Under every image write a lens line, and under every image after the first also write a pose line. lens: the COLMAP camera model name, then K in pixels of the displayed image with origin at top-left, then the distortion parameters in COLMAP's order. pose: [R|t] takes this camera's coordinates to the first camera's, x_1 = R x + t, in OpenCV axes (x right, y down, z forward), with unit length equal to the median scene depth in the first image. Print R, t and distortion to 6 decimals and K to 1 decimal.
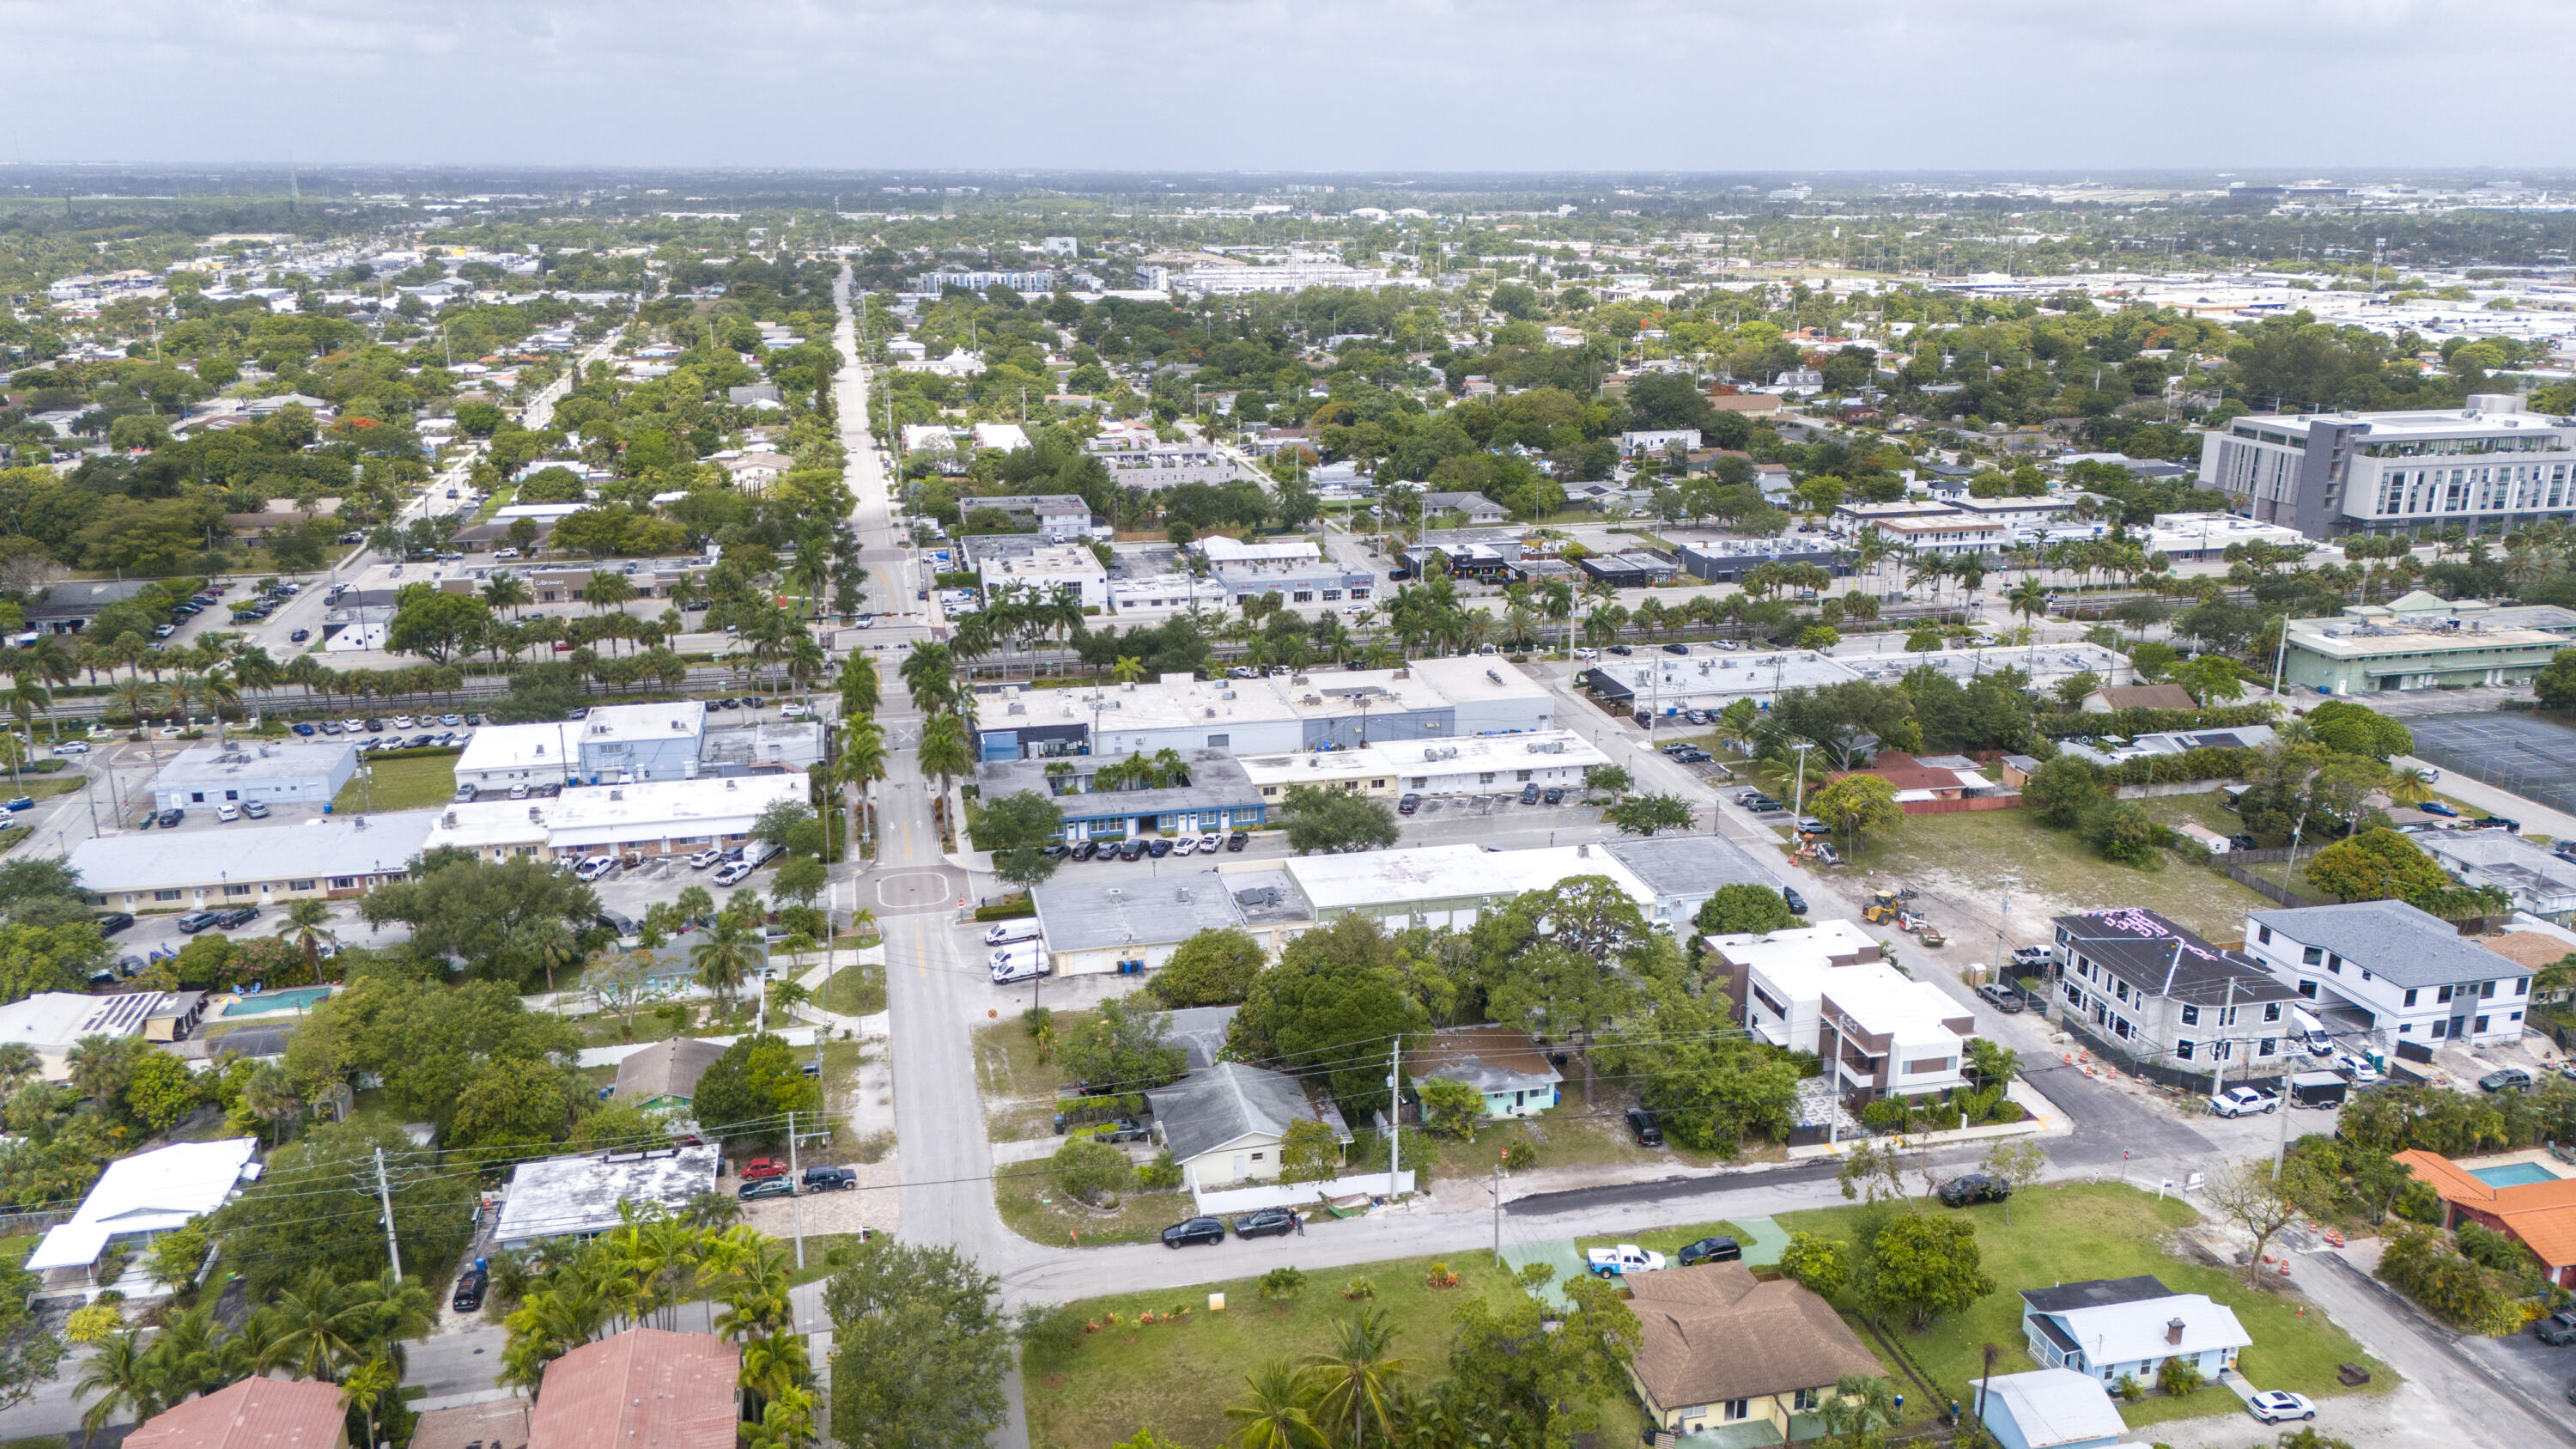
lens RADIAL K [[1907.4, 0, 1303.1], [0, 1907.4, 721.1], [0, 0, 1]] dist [0.087811, -0.086863]
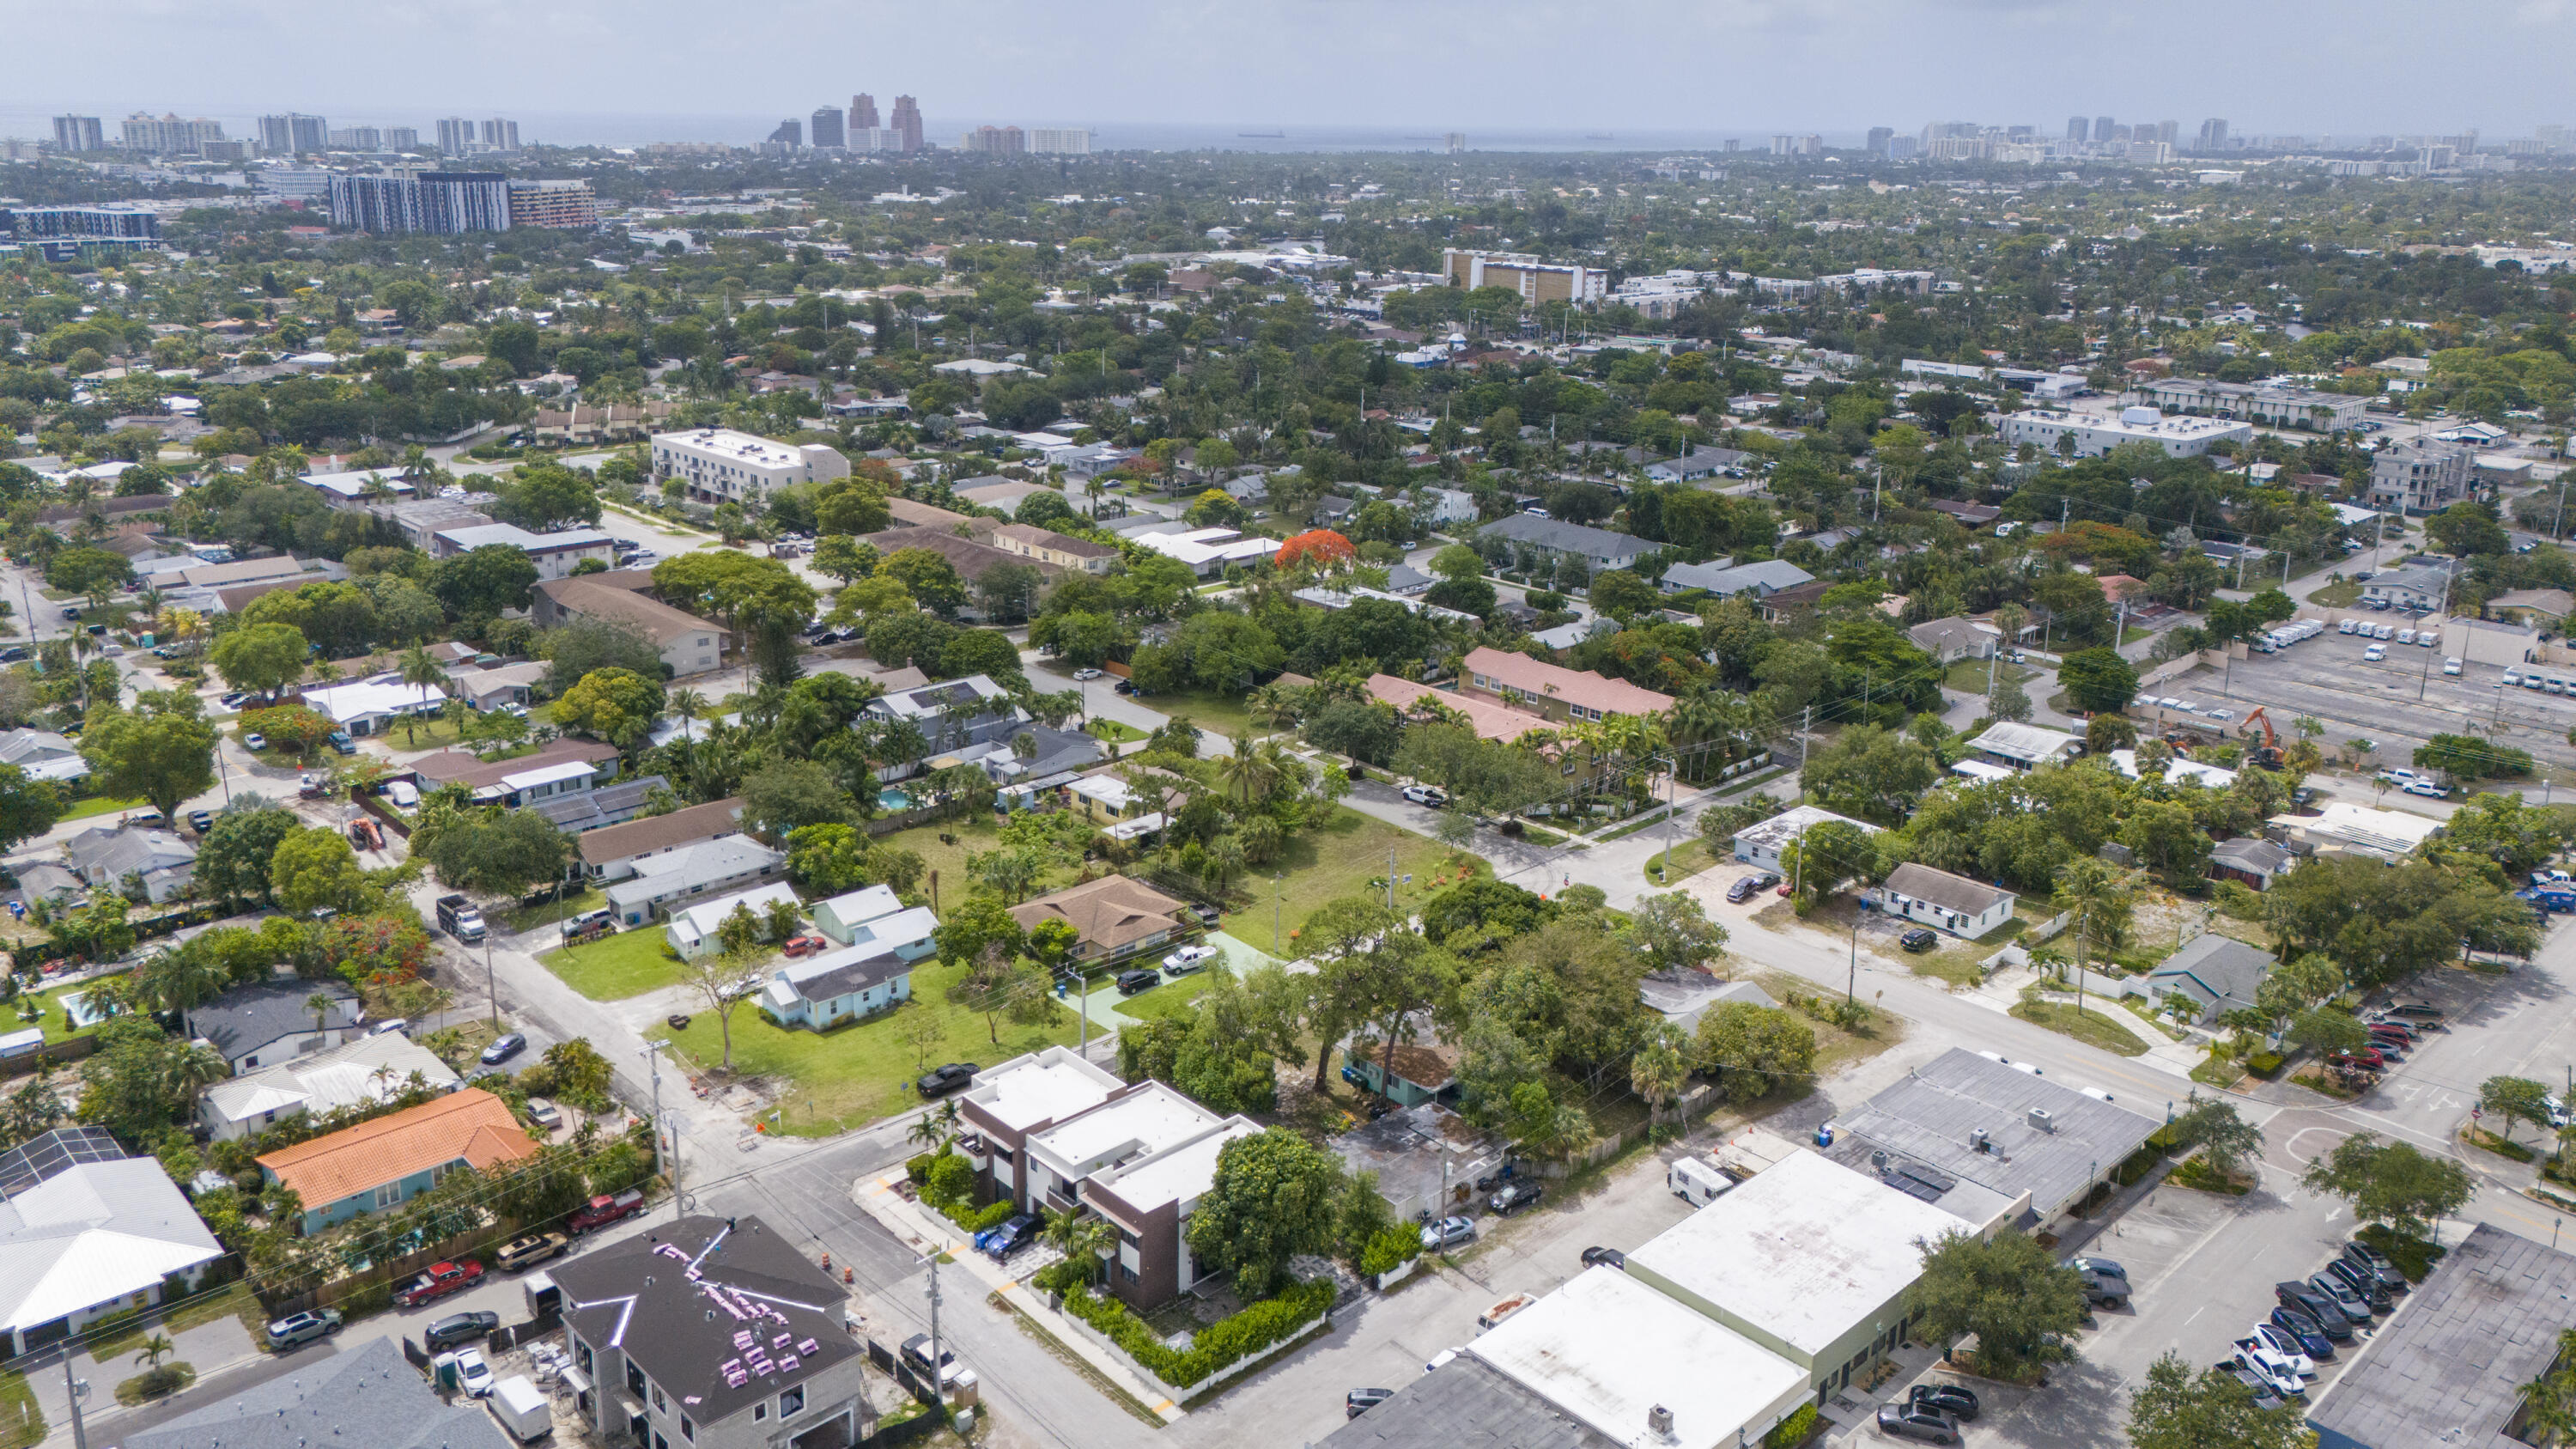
lens RADIAL K [[1936.5, 0, 1267.2], [0, 1936.5, 648.3], [0, 0, 1]] dist [0.096117, -0.129176]
pose [[-0.872552, 0.114981, -0.474797, 0.456209], [-0.149964, 0.861938, 0.484329, -0.353016], [0.464934, 0.493805, -0.734843, 1.177916]]
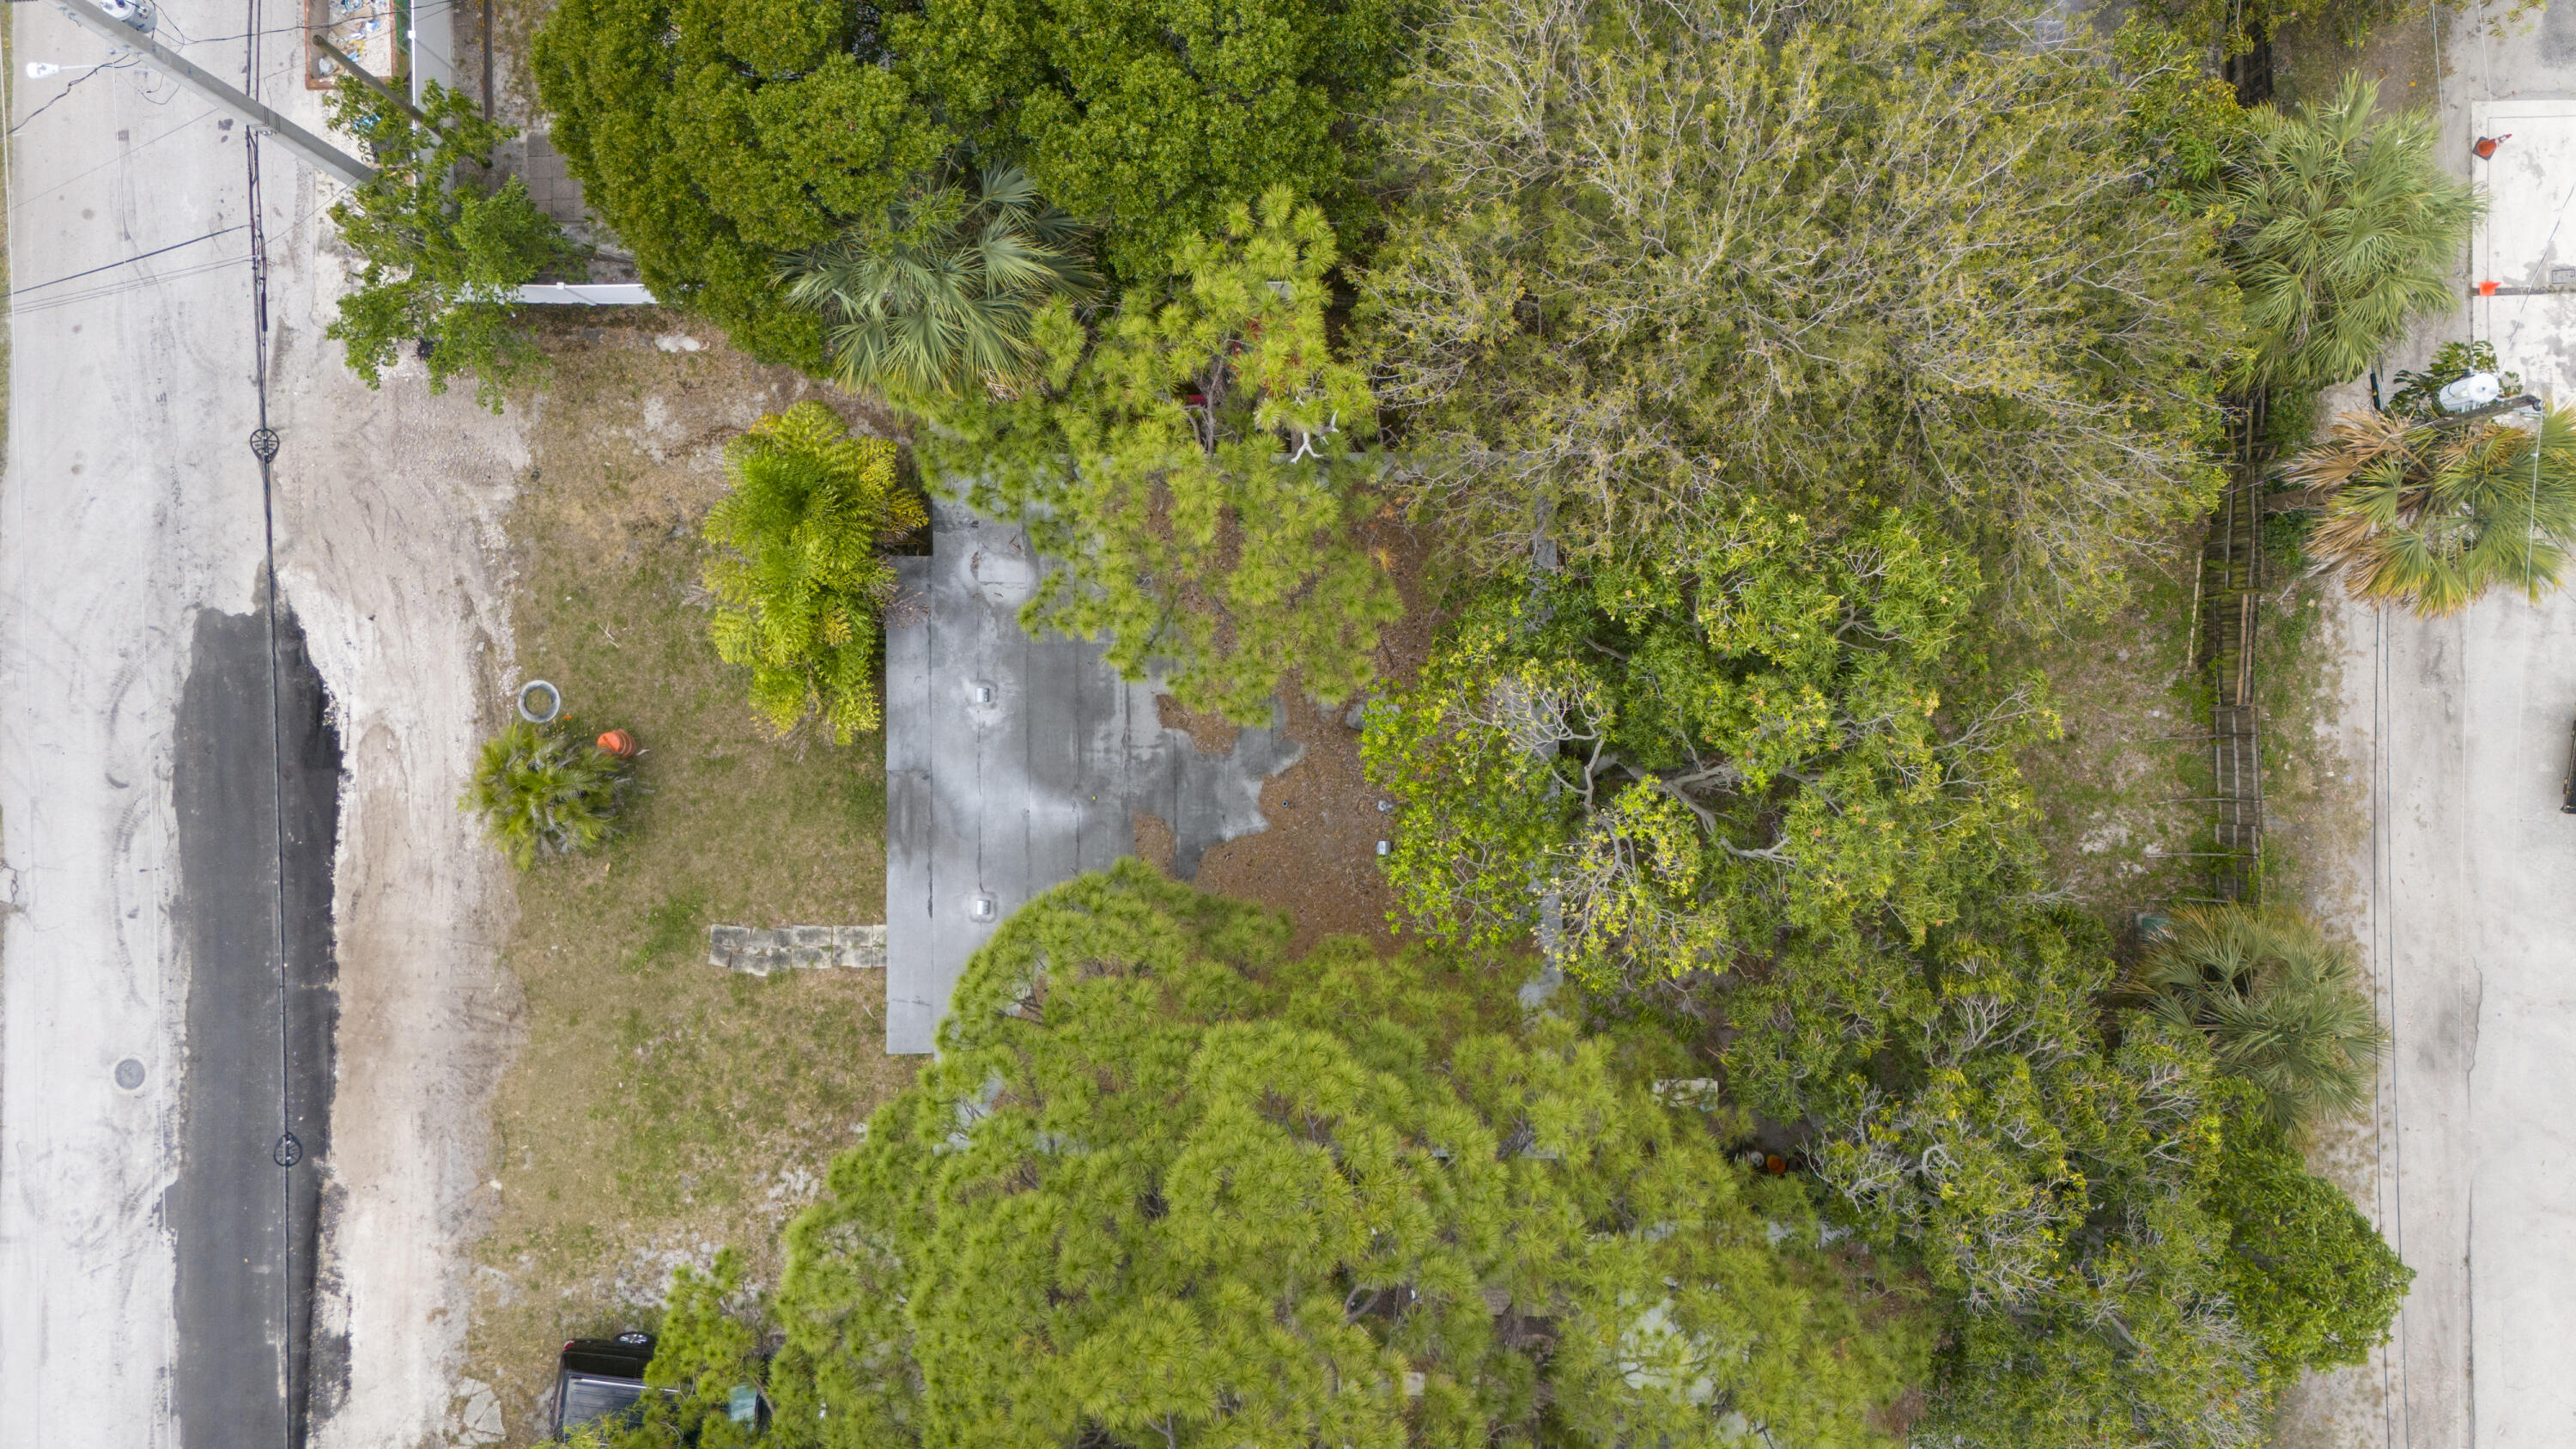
lens RADIAL K [[2008.1, 0, 1294.8], [0, 2008.1, 576.5], [0, 0, 1]] dist [-0.008797, 0.000970]
pose [[-0.224835, 0.972667, -0.058031, 0.055061], [-0.271504, -0.005339, 0.962423, -0.028614], [0.935807, 0.232142, 0.265283, 0.691142]]
